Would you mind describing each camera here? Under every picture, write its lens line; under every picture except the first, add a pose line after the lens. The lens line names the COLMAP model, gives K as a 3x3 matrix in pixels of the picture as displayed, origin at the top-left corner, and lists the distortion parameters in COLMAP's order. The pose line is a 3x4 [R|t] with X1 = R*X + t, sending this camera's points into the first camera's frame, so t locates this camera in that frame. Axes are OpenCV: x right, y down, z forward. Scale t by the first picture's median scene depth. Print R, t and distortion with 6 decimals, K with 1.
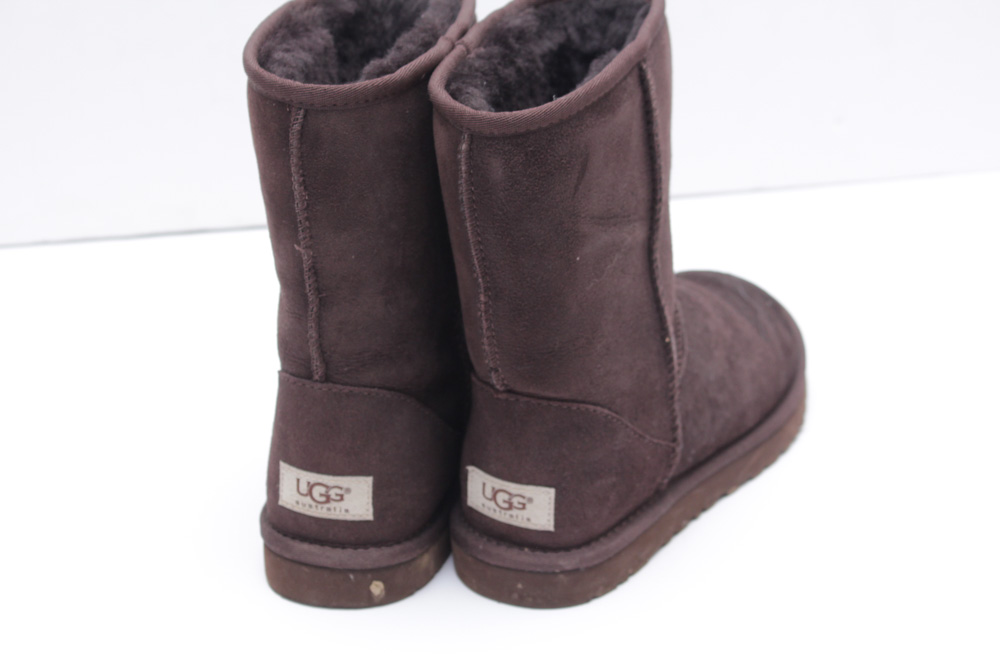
lens RADIAL K [[1504.9, 0, 495.3], [0, 1504.9, 329.6], [0, 0, 1]] dist [-0.070426, 0.000000]
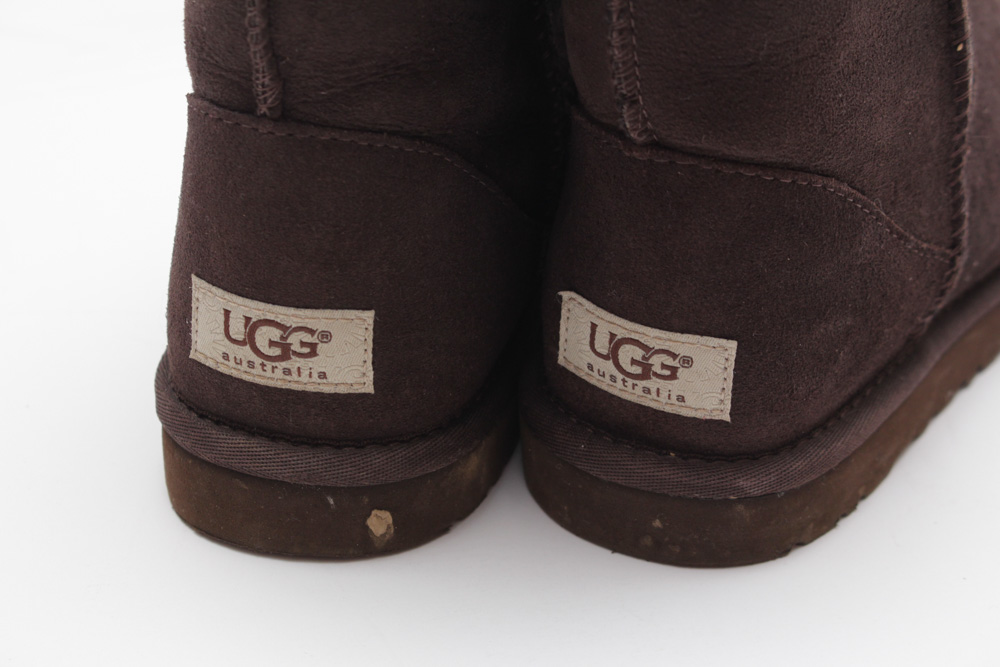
lens RADIAL K [[2513.6, 0, 504.4], [0, 2513.6, 331.2], [0, 0, 1]] dist [0.002189, 0.000000]
pose [[0.999478, 0.019633, -0.025672, -0.015895], [-0.016498, 0.992985, 0.117082, 0.005591], [0.027790, -0.116597, 0.992790, 0.159129]]
